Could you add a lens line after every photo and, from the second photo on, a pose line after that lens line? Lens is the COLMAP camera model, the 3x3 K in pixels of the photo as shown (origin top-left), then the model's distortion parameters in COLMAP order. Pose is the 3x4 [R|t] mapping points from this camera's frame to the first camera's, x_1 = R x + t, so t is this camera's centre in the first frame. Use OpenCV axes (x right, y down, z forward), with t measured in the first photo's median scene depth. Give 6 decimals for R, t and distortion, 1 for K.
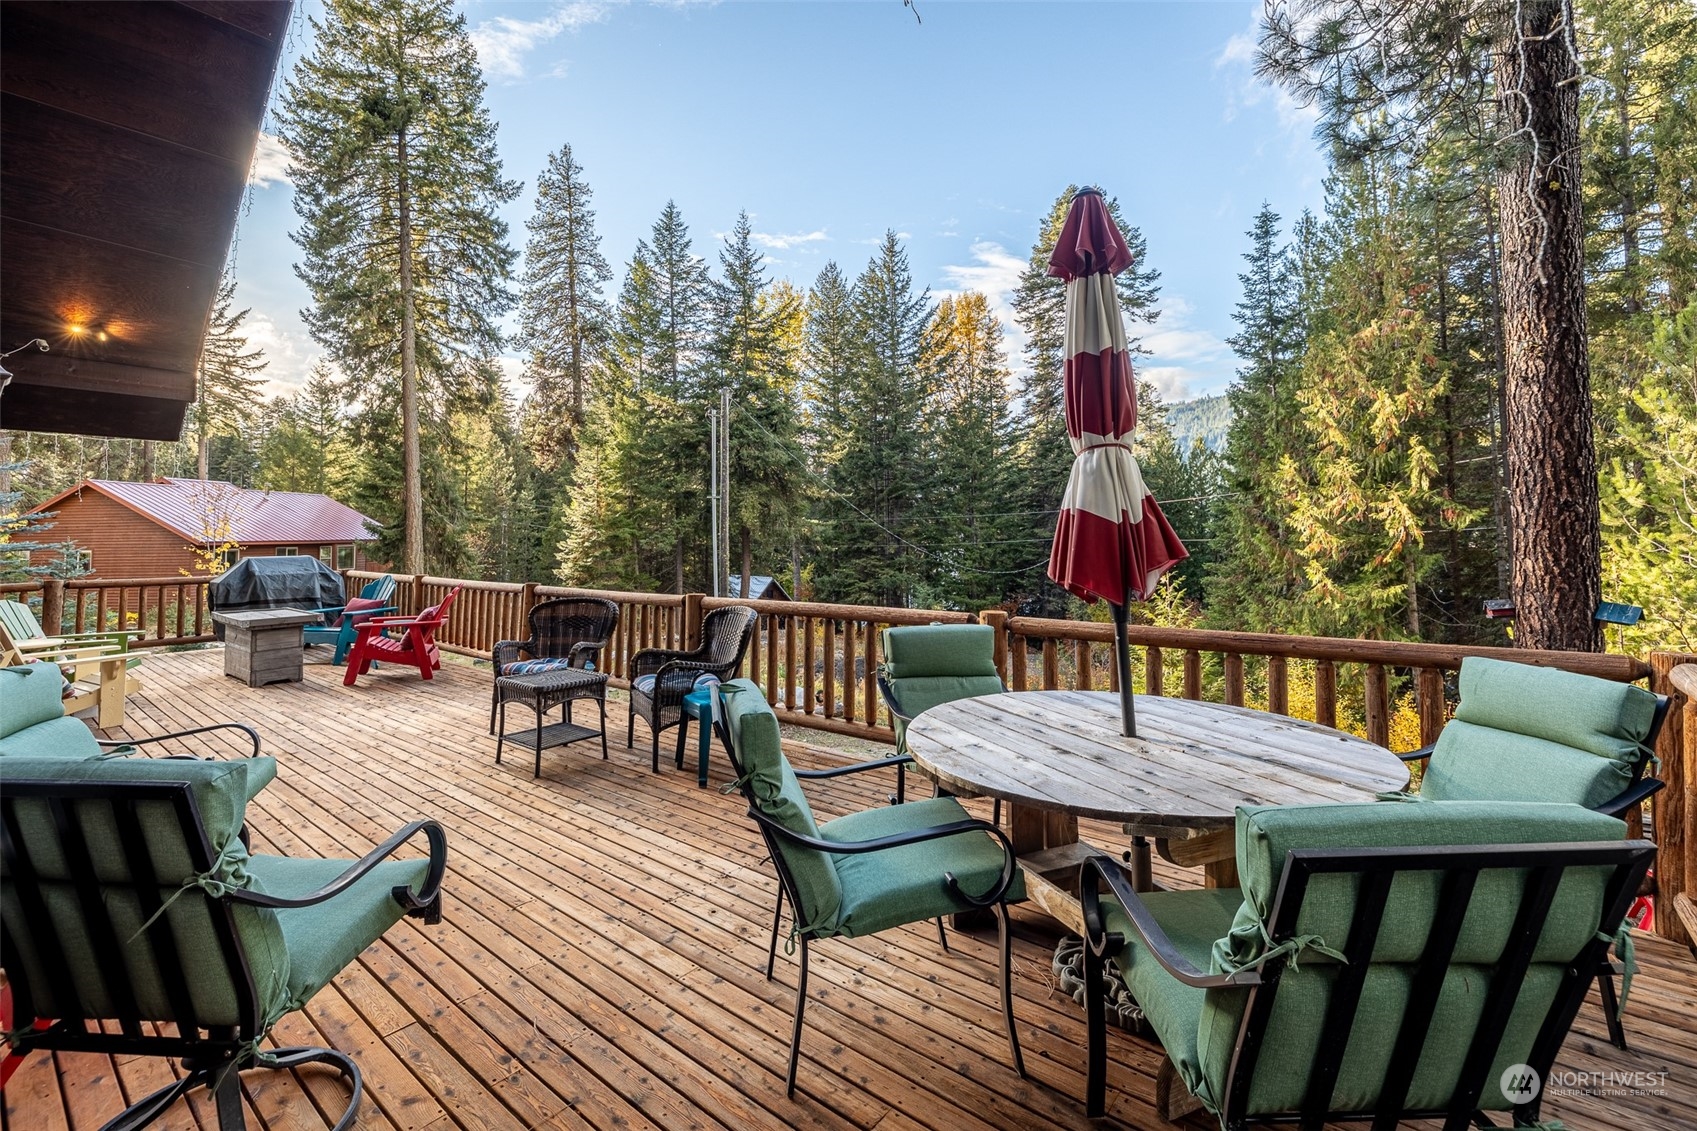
lens RADIAL K [[729.3, 0, 834.0], [0, 729.3, 504.6], [0, 0, 1]] dist [0.001163, -0.001236]
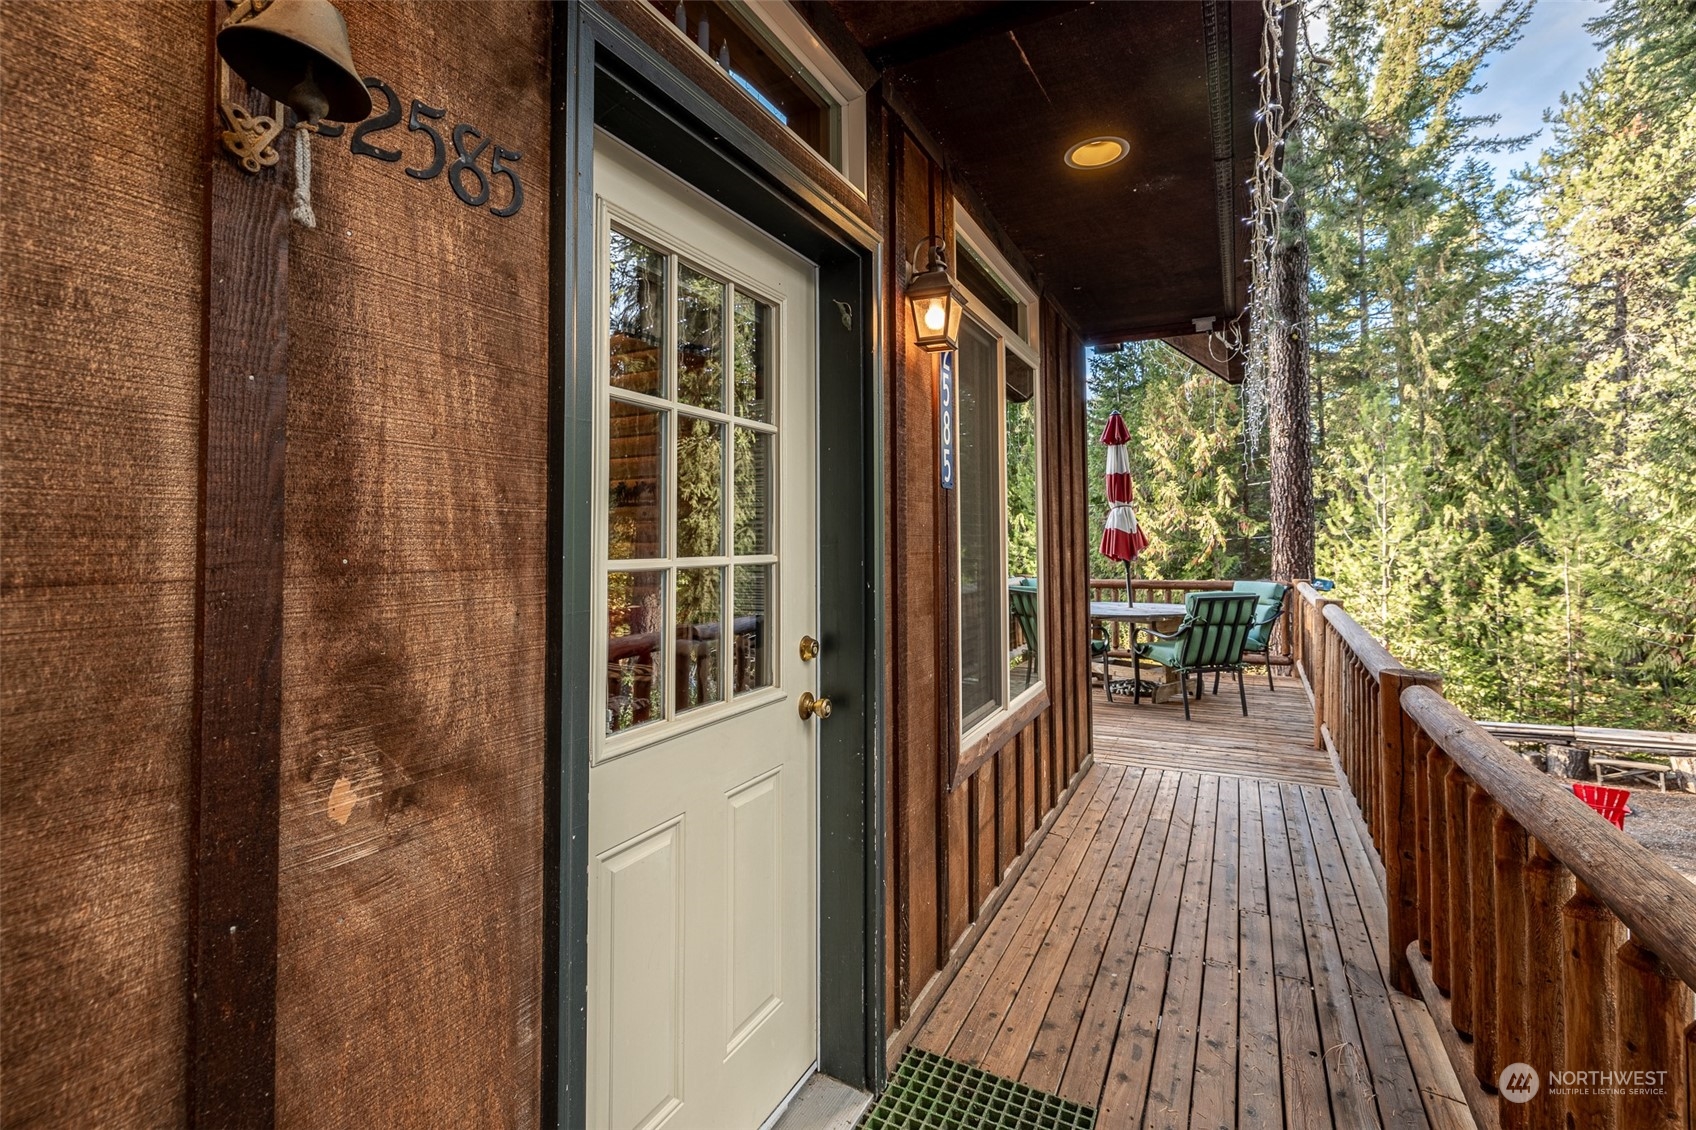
lens RADIAL K [[728.9, 0, 835.8], [0, 728.9, 517.9], [0, 0, 1]] dist [0.001163, -0.001236]
pose [[0.982572, 0.007960, 0.185709, -0.125574], [-0.009611, 0.999922, 0.007993, -0.004719], [-0.185631, -0.009638, 0.982572, -0.158026]]
